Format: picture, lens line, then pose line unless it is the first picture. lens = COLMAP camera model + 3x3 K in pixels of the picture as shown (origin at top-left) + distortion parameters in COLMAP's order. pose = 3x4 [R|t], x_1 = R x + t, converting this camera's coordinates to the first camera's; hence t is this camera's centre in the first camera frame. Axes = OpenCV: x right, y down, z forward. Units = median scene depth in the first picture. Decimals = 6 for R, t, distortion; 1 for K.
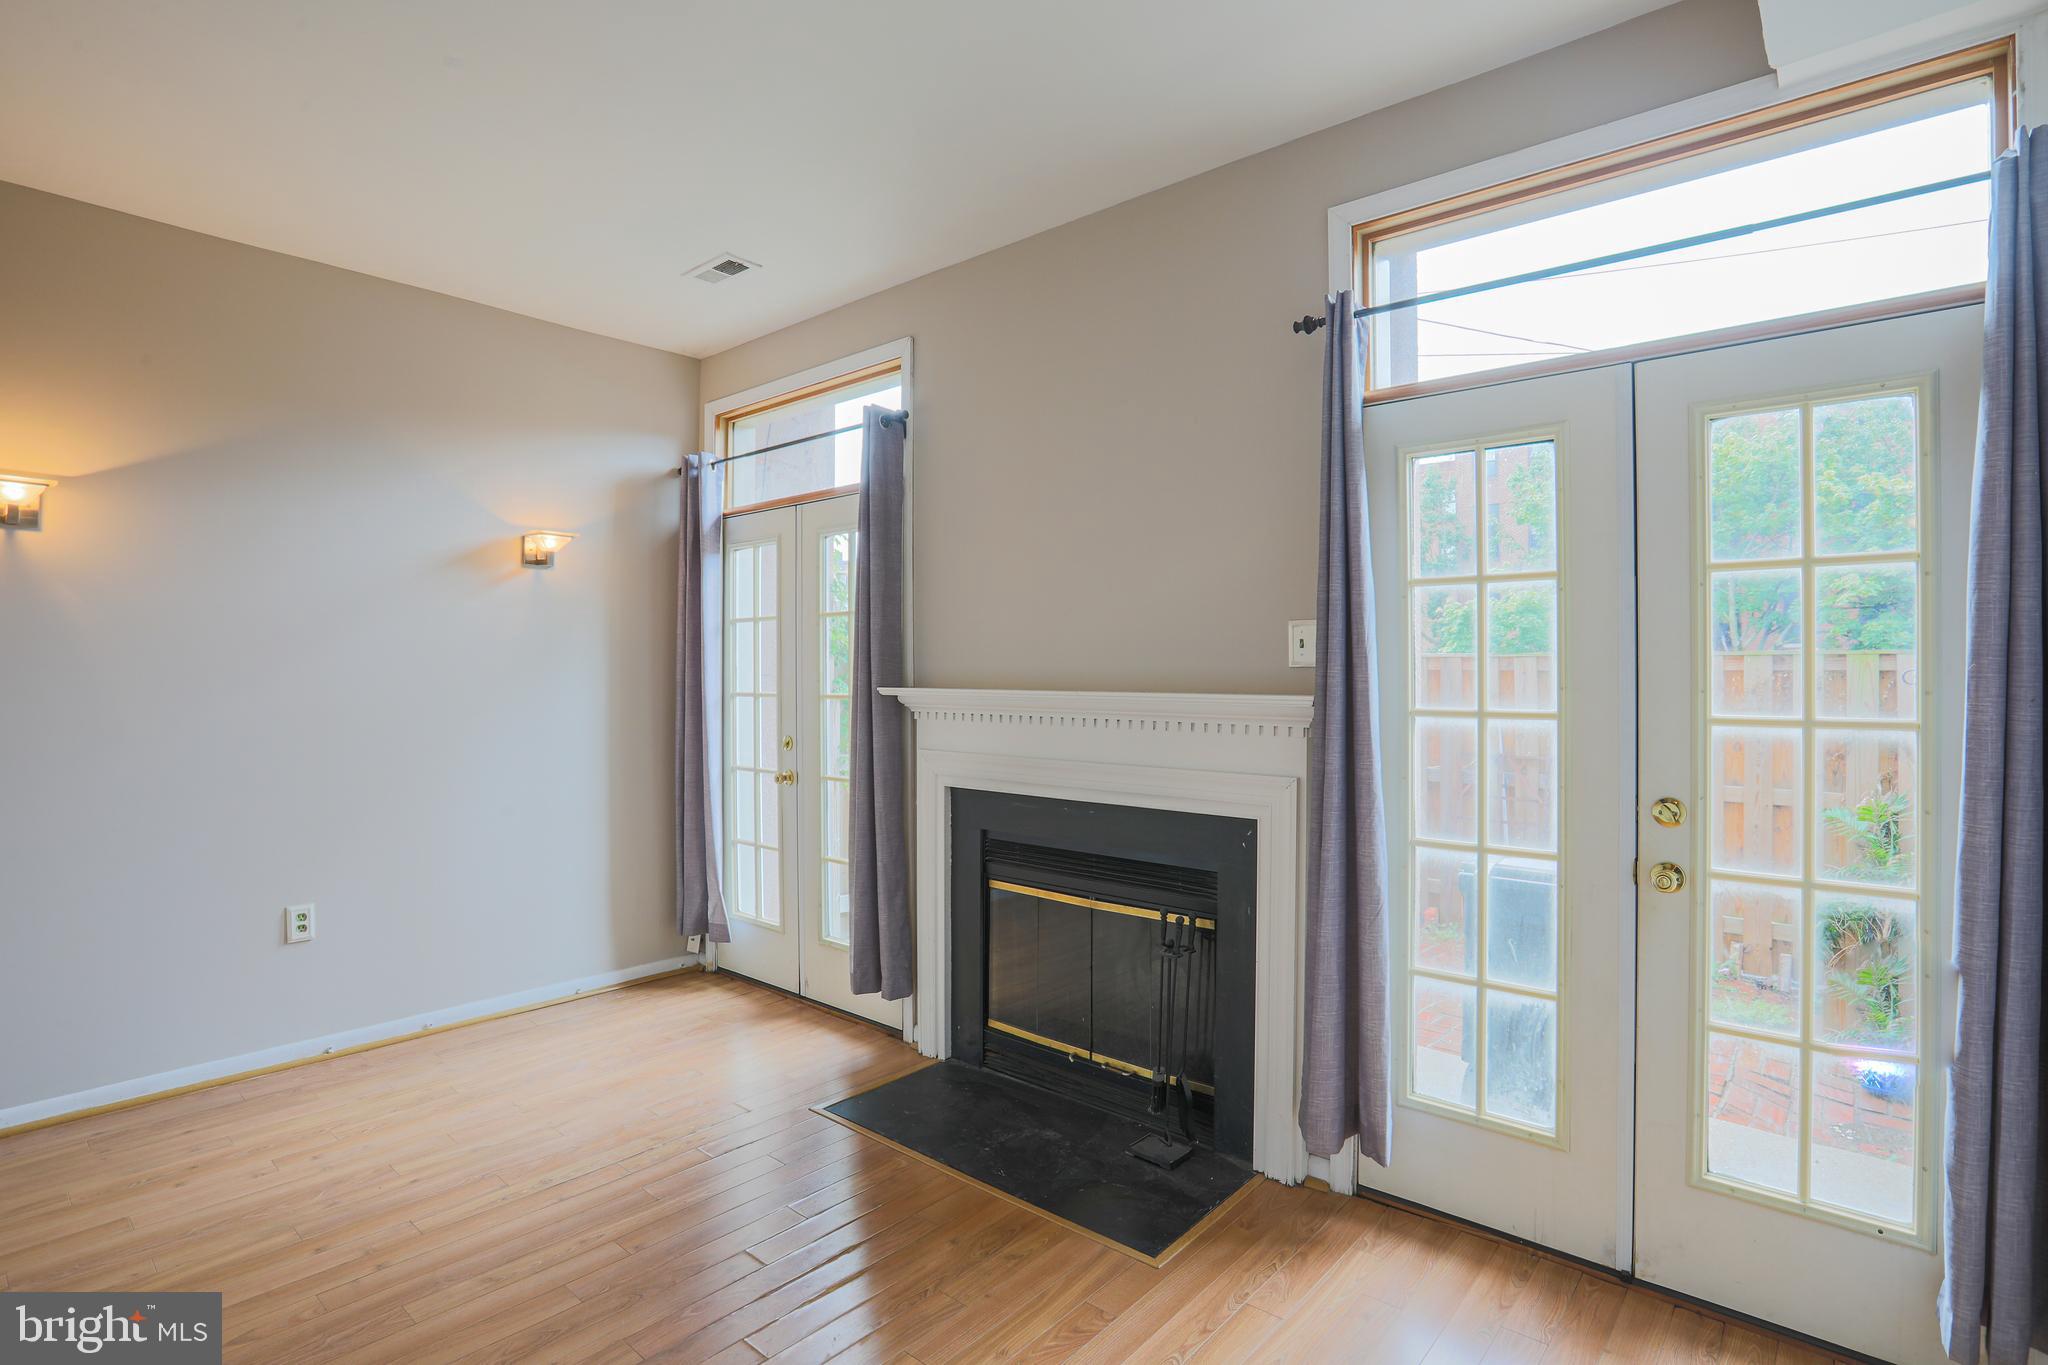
lens RADIAL K [[1016.0, 0, 957.9], [0, 1016.0, 675.4], [0, 0, 1]] dist [-0.053804, 0.019720]
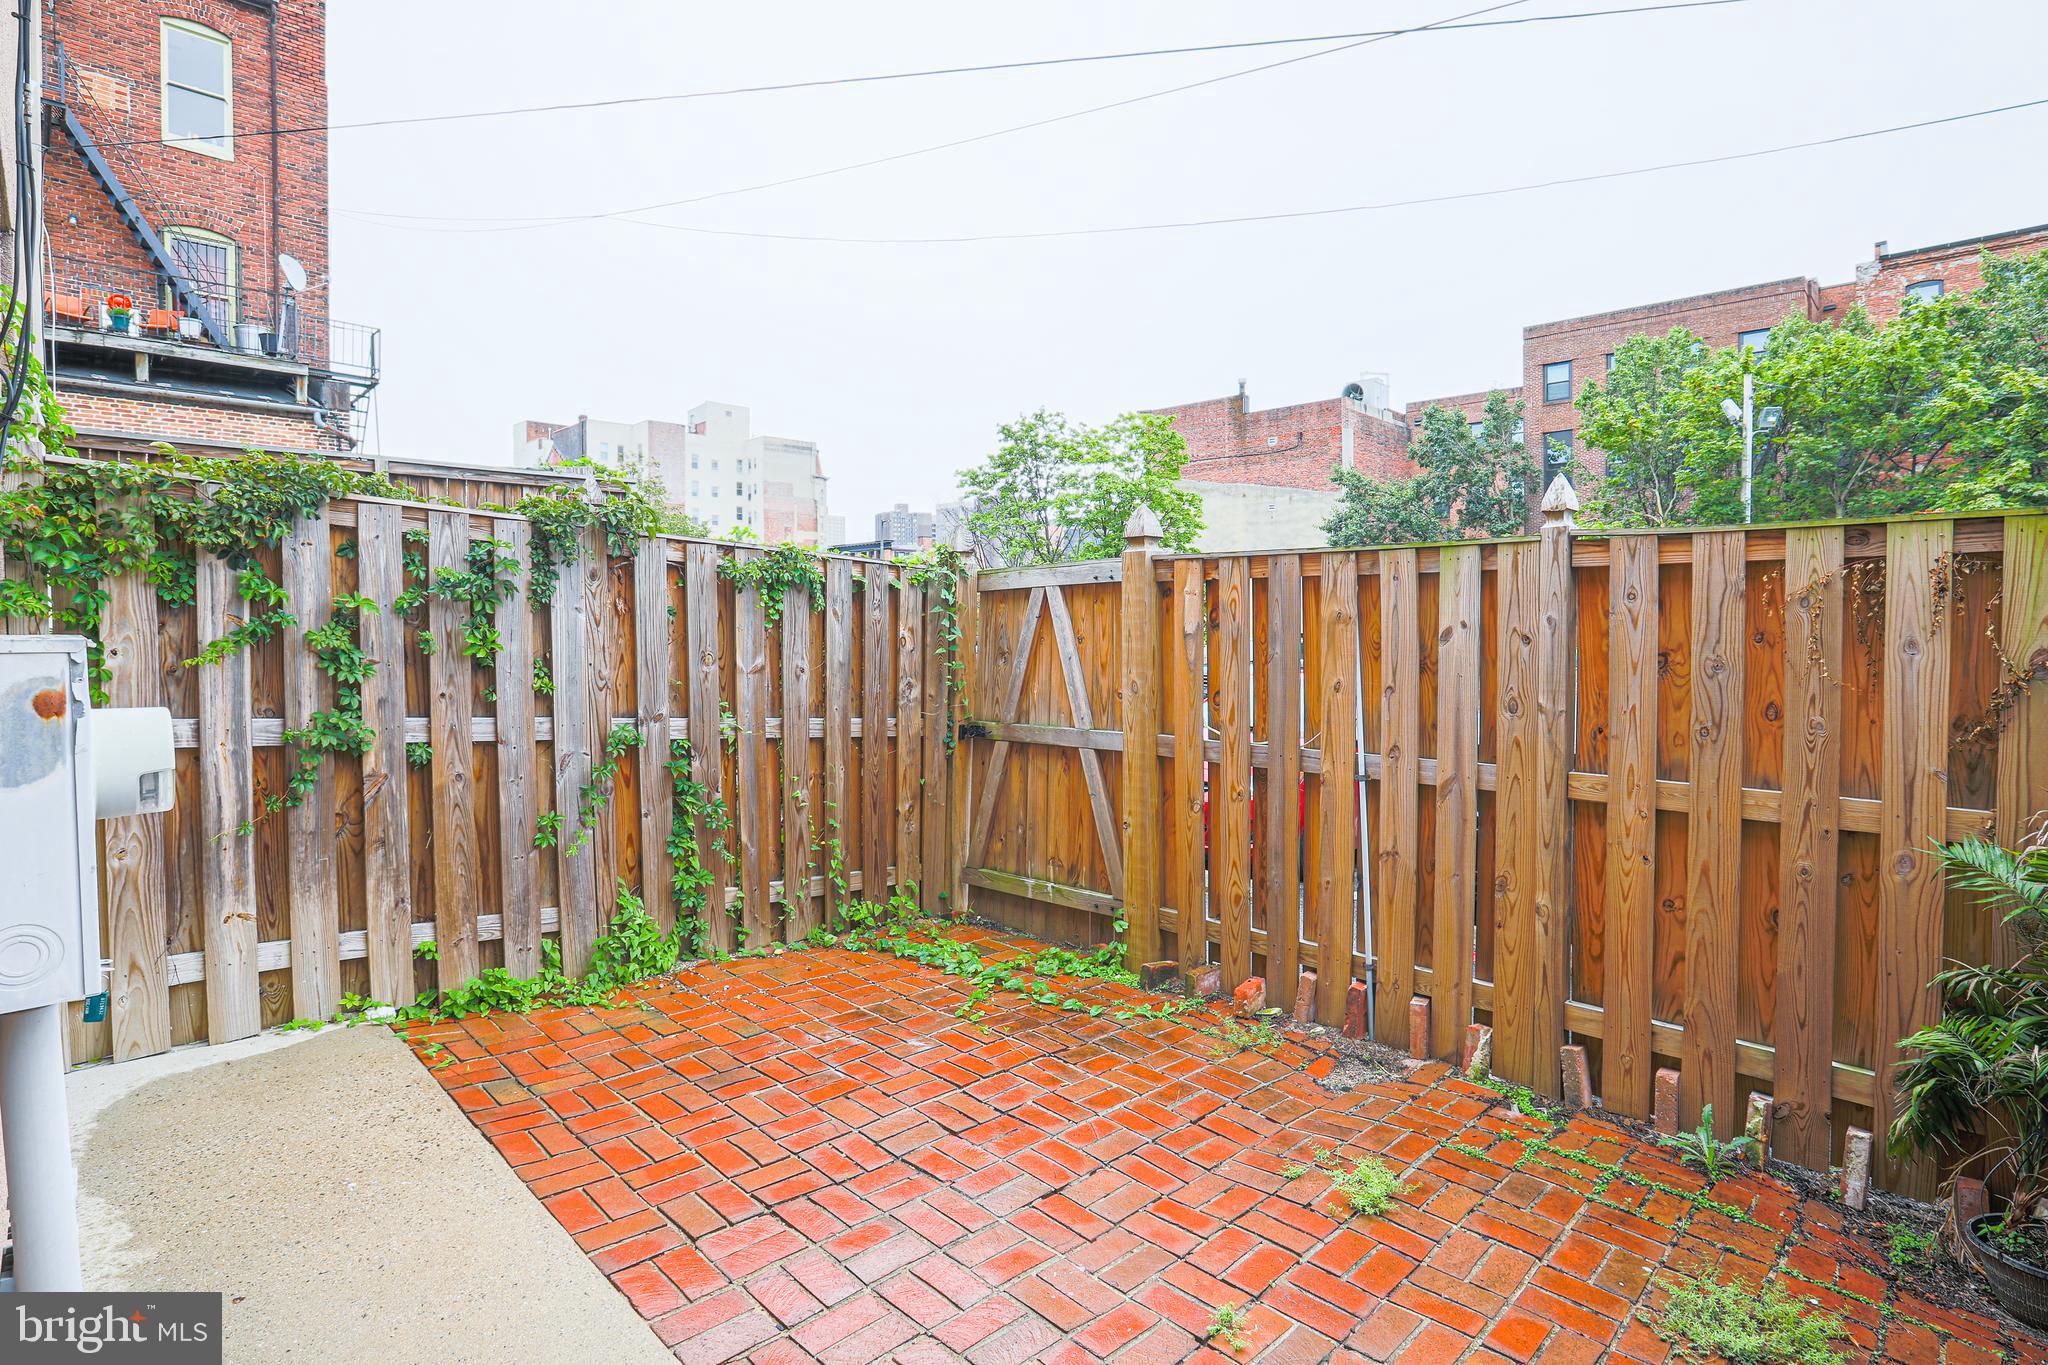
lens RADIAL K [[1016.0, 0, 1030.2], [0, 1016.0, 662.8], [0, 0, 1]] dist [-0.053804, 0.019720]
pose [[0.999479, -0.000212, -0.032290, 0.588039], [0.001072, 0.999645, 0.026635, 0.045986], [0.032273, -0.026656, 0.999124, 0.667633]]
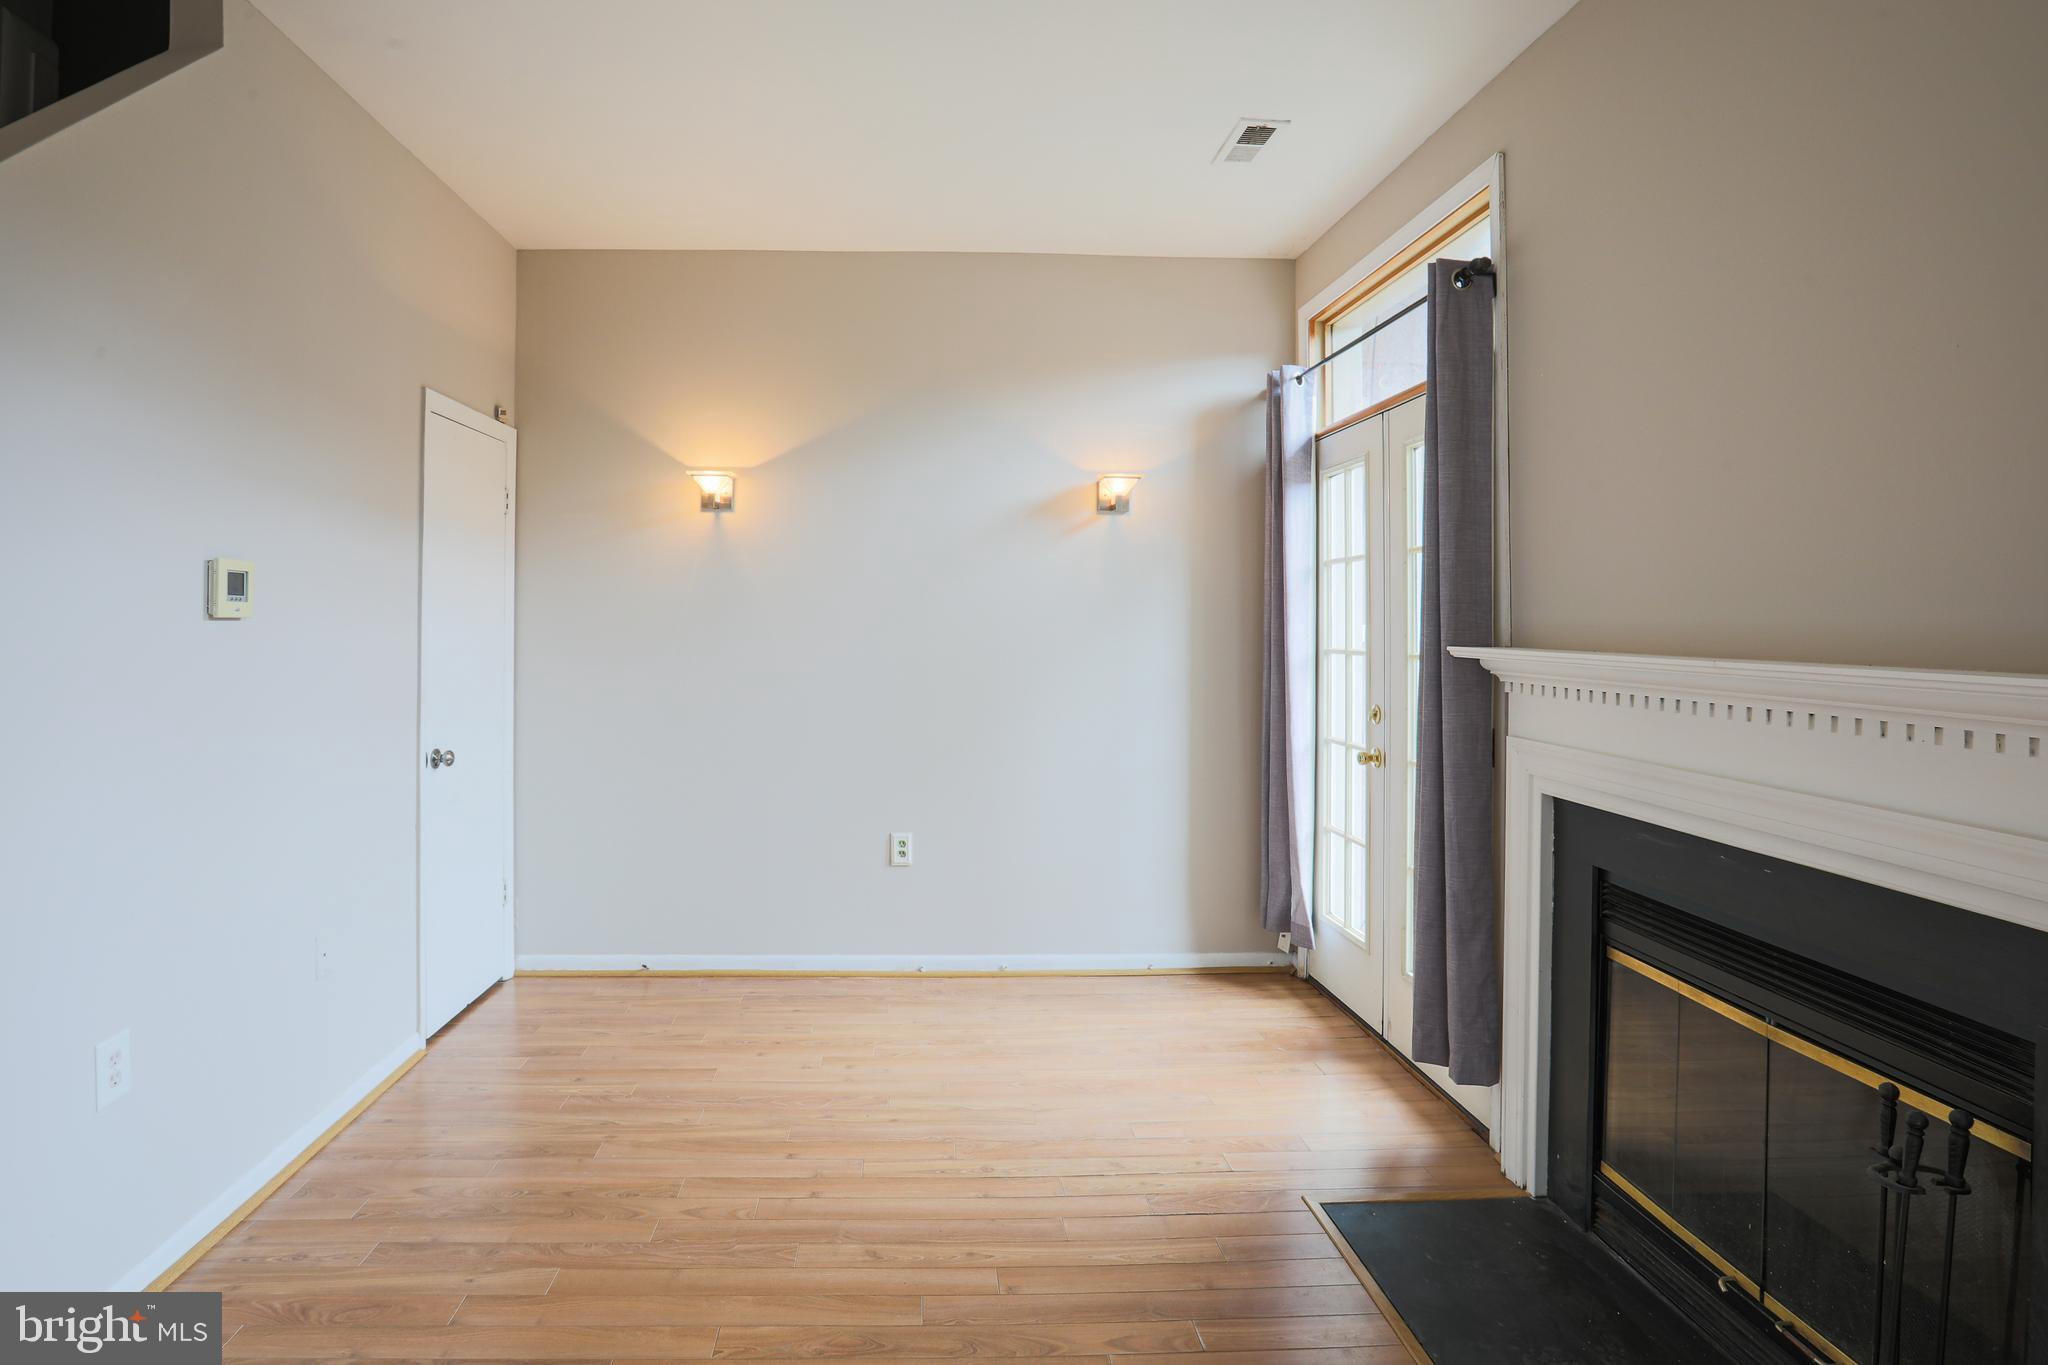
lens RADIAL K [[1016.0, 0, 930.1], [0, 1016.0, 616.0], [0, 0, 1]] dist [-0.053804, 0.019720]
pose [[0.701787, -0.000543, -0.712387, 0.169140], [-0.006083, 0.999959, -0.006754, -0.002836], [0.712361, 0.009074, 0.701754, 0.231942]]
